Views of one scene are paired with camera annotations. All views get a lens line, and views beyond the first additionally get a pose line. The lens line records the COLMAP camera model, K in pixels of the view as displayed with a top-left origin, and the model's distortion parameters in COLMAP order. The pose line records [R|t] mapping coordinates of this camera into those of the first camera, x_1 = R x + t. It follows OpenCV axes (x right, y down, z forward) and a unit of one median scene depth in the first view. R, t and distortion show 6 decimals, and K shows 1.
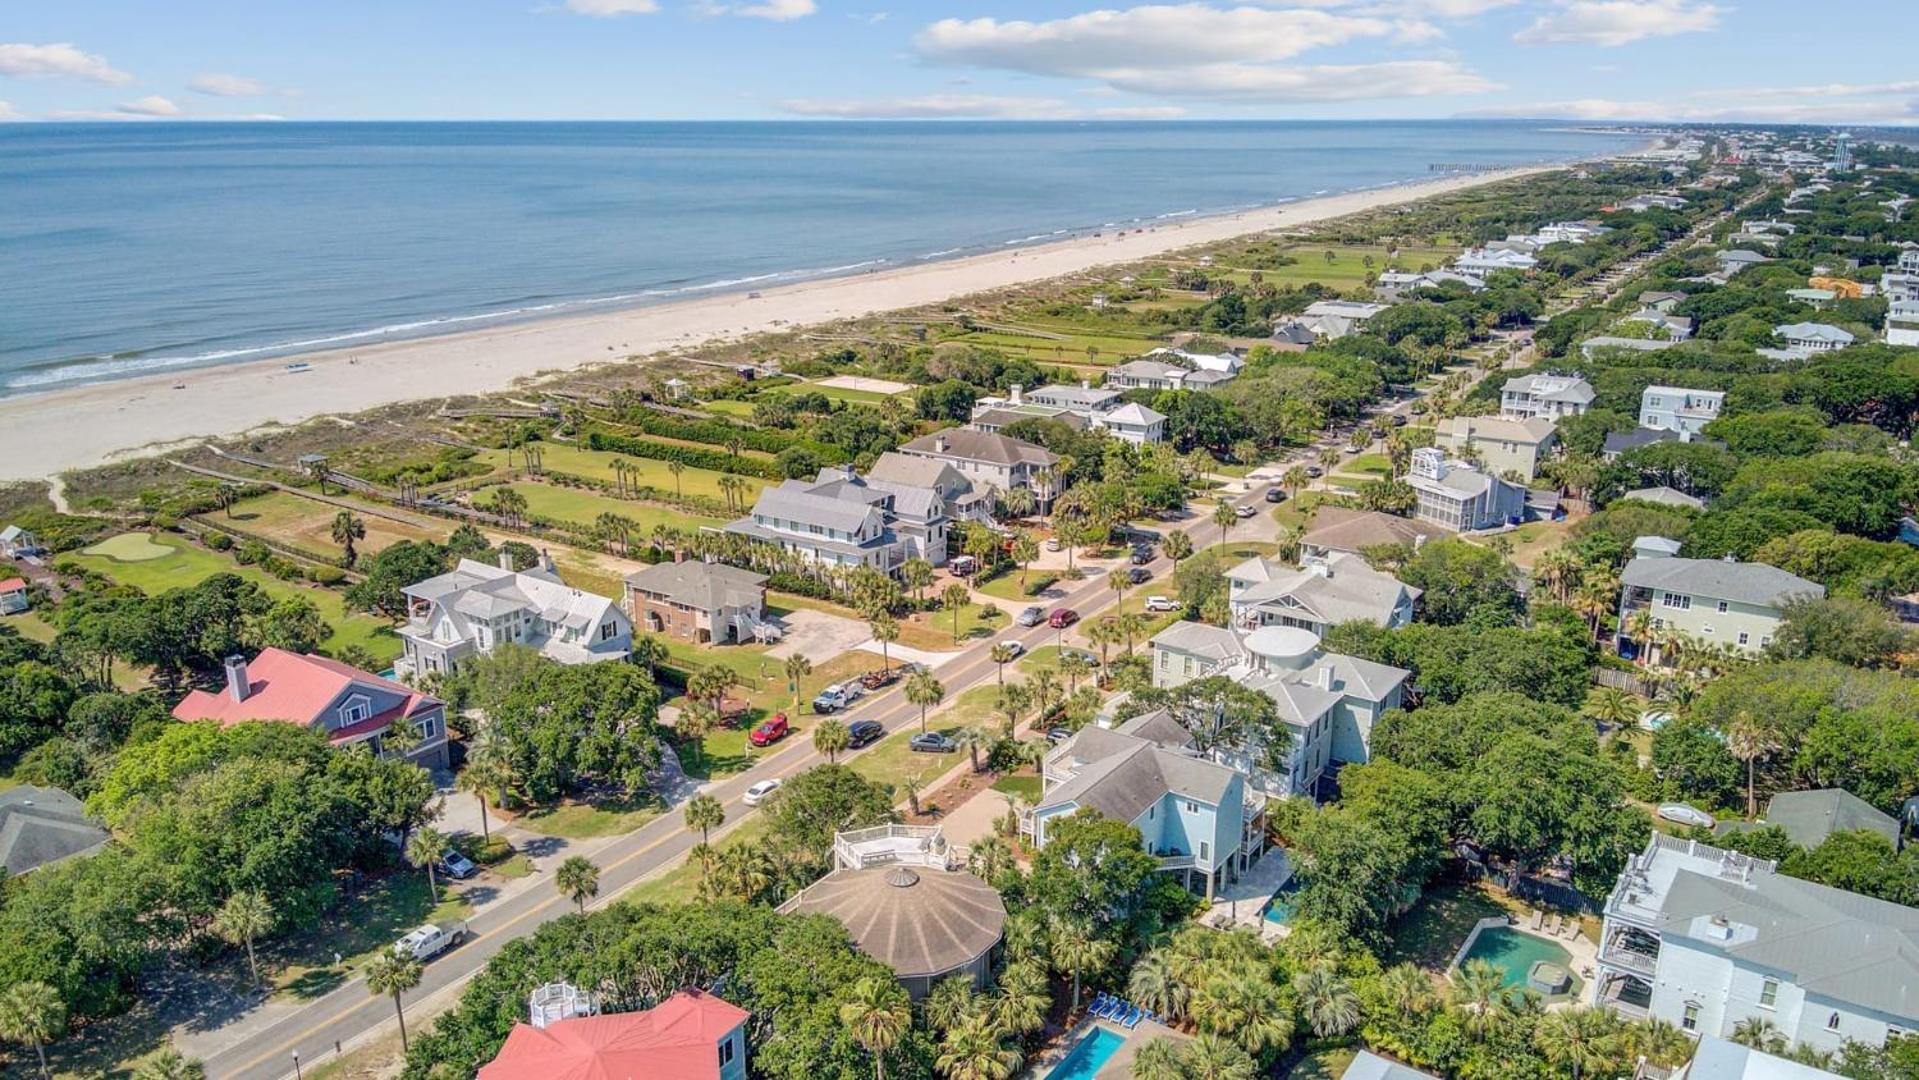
lens RADIAL K [[1377.5, 0, 956.8], [0, 1377.5, 542.4], [0, 0, 1]] dist [0.188472, -0.412478]
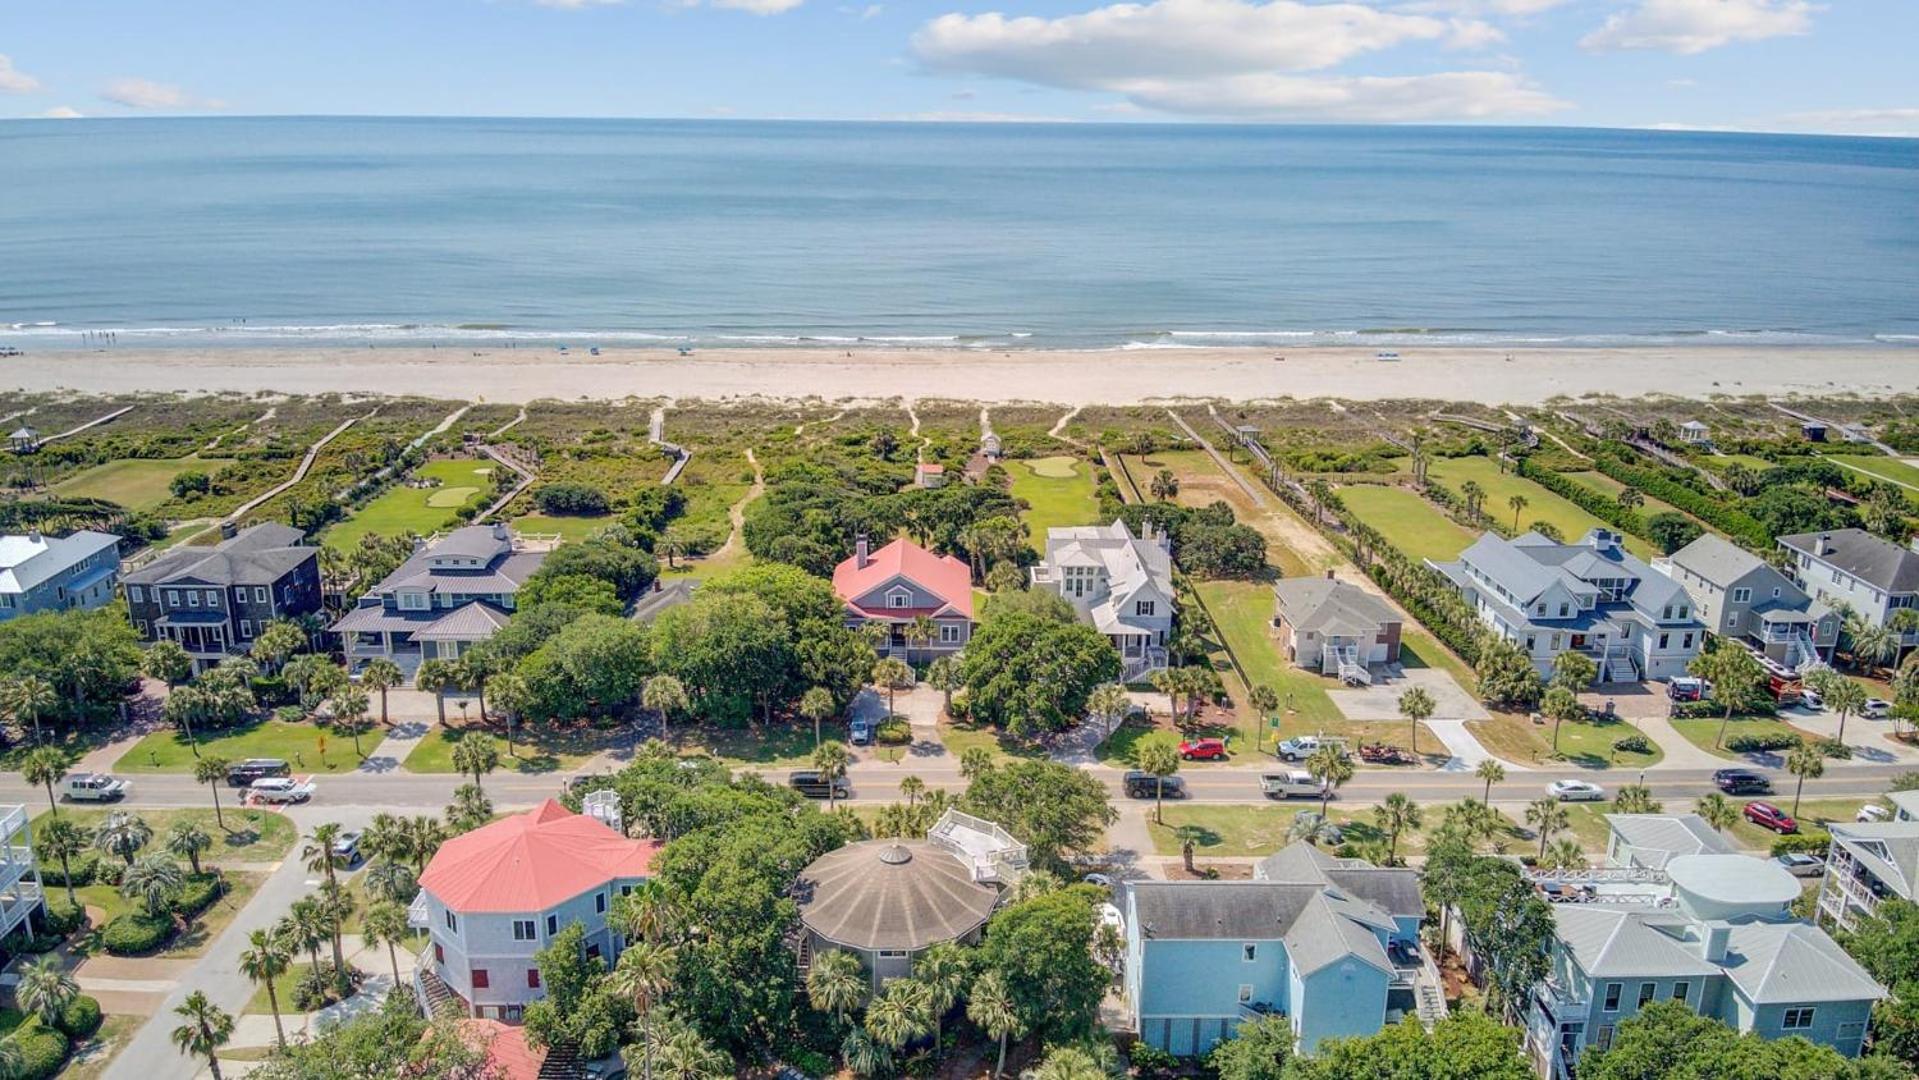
lens RADIAL K [[1393.1, 0, 945.5], [0, 1393.1, 520.6], [0, 0, 1]] dist [0.156406, -0.287172]
pose [[0.587451, 0.225692, -0.777151, 0.615073], [-0.241429, 0.965469, 0.097884, -0.088761], [0.772407, 0.130125, 0.621655, 0.290373]]
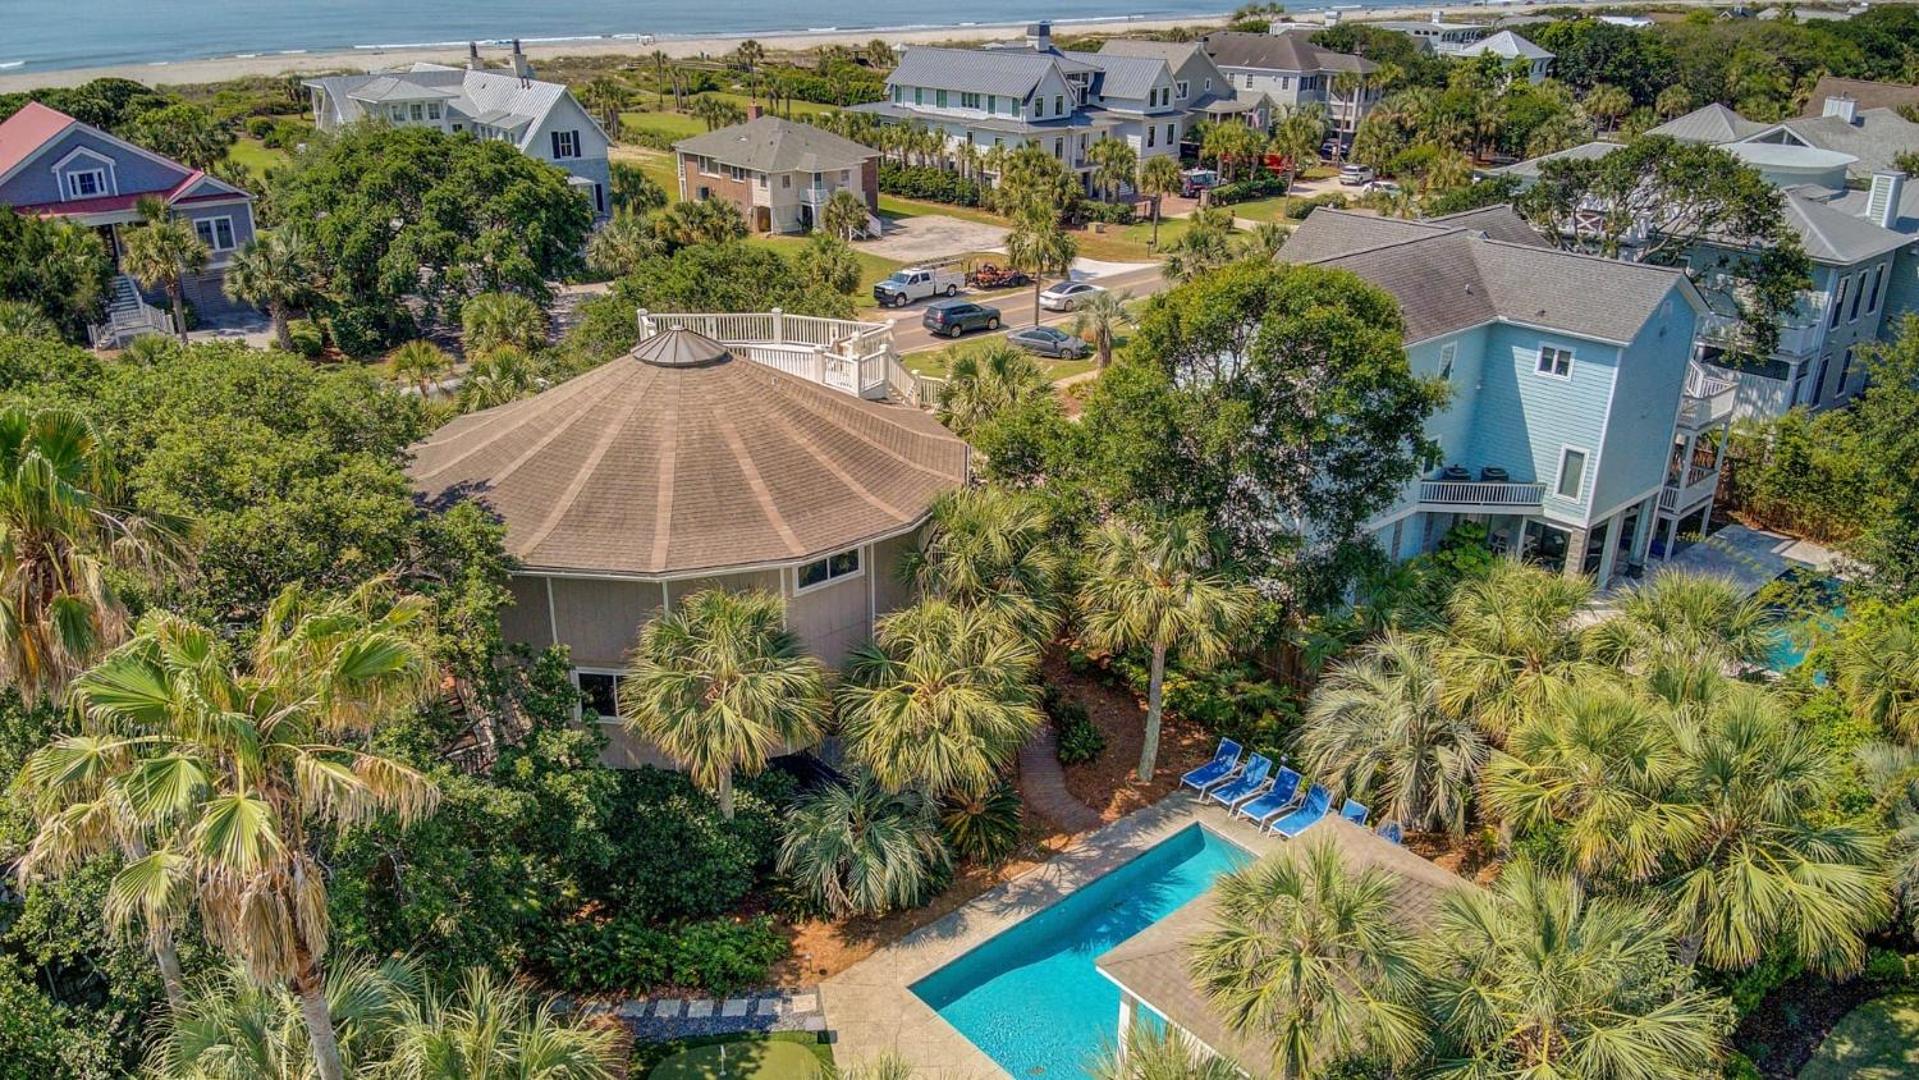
lens RADIAL K [[1378.9, 0, 955.8], [0, 1378.9, 546.8], [0, 0, 1]] dist [0.121744, -0.233380]
pose [[0.970340, 0.098924, -0.220577, 0.095053], [-0.074792, 0.990521, 0.115211, 0.205093], [0.229884, -0.095297, 0.968541, 0.559041]]
